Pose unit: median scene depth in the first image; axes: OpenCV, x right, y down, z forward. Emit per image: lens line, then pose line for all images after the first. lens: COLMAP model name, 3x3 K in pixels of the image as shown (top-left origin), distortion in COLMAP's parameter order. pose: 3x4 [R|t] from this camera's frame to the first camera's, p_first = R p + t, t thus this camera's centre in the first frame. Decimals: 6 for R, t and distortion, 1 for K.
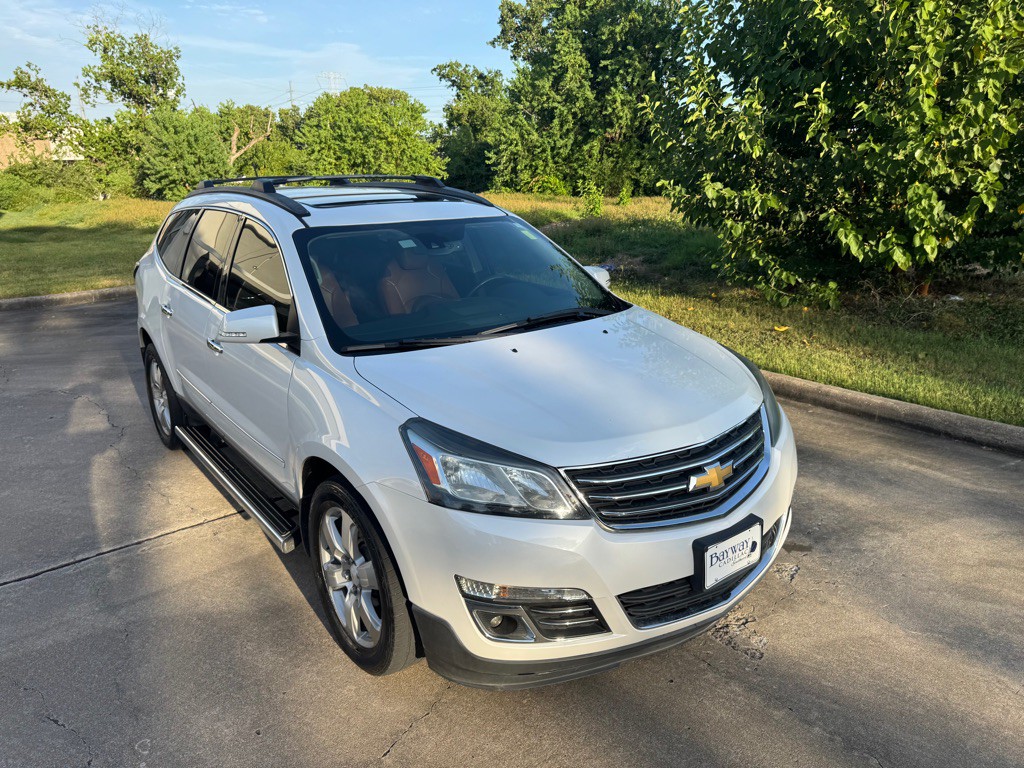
lens RADIAL K [[730.2, 0, 512.0], [0, 730.2, 384.0], [0, 0, 1]] dist [0.036303, -0.045501]
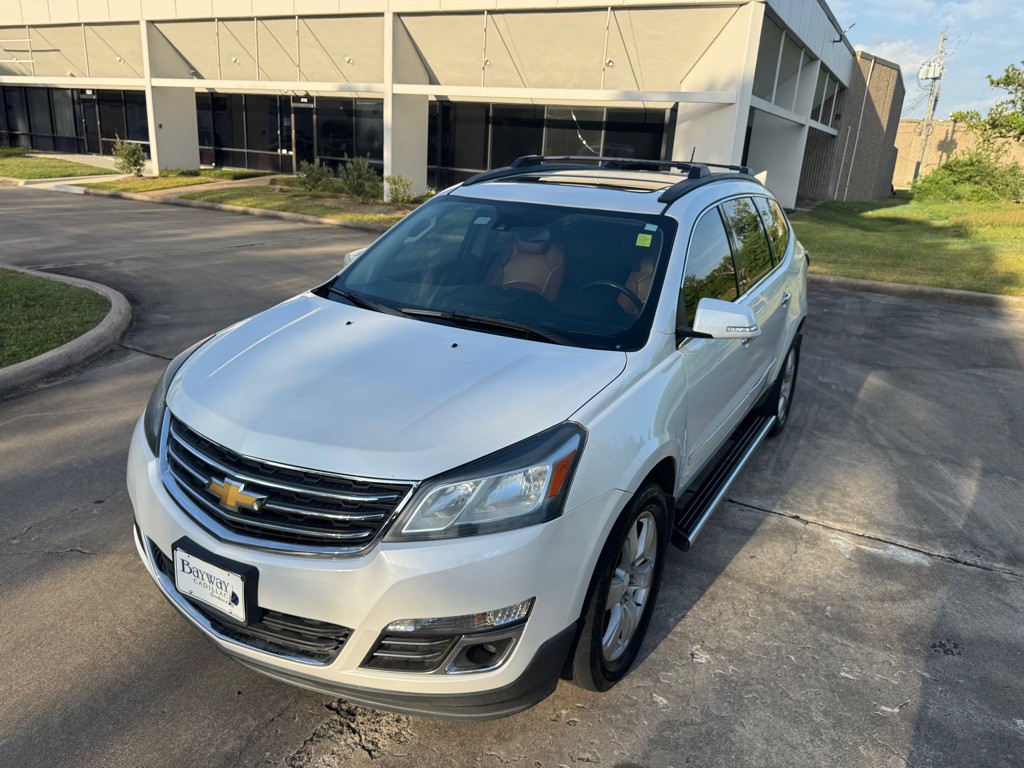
lens RADIAL K [[730.2, 0, 512.0], [0, 730.2, 384.0], [0, 0, 1]] dist [0.036303, -0.045501]
pose [[0.384929, 0.321554, -0.865120, 0.082820], [-0.320671, 0.925546, 0.201334, -0.020531], [0.865448, 0.199919, 0.459383, 0.063953]]
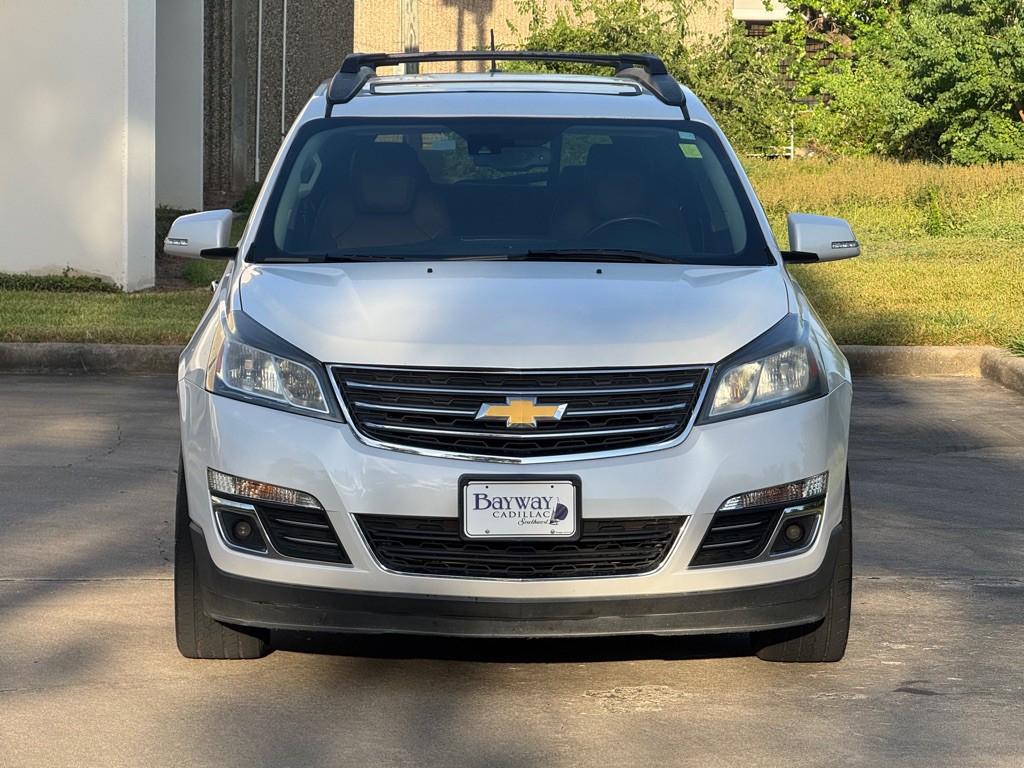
lens RADIAL K [[3576.1, 0, 512.0], [0, 3576.1, 384.0], [0, 0, 1]] dist [0.567023, -3.219154]
pose [[0.809426, 0.075994, -0.582284, 0.188329], [-0.189980, 0.972152, -0.137213, 0.047015], [0.555642, 0.221686, 0.801322, -0.158641]]
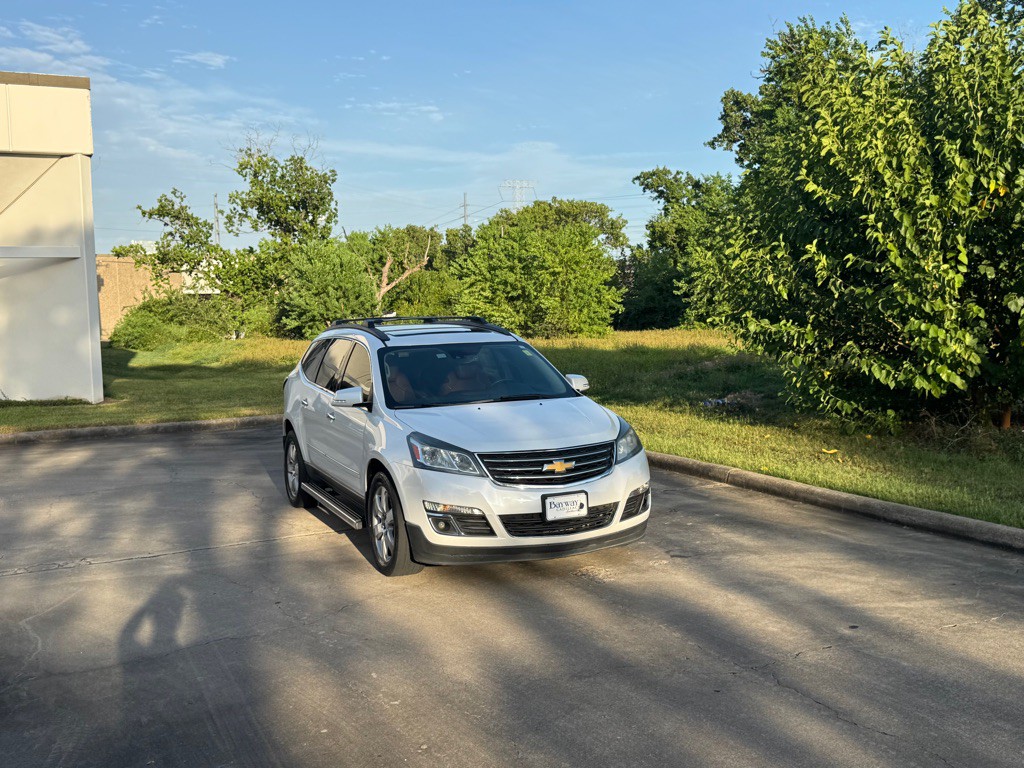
lens RADIAL K [[1051.1, 0, 511.2], [0, 1051.1, 372.8], [0, 0, 1]] dist [0.165446, -0.300217]
pose [[0.972793, 0.007889, -0.231542, 0.059573], [-0.057172, 0.976686, -0.206922, 0.035141], [0.224511, 0.214530, 0.950564, -0.131313]]
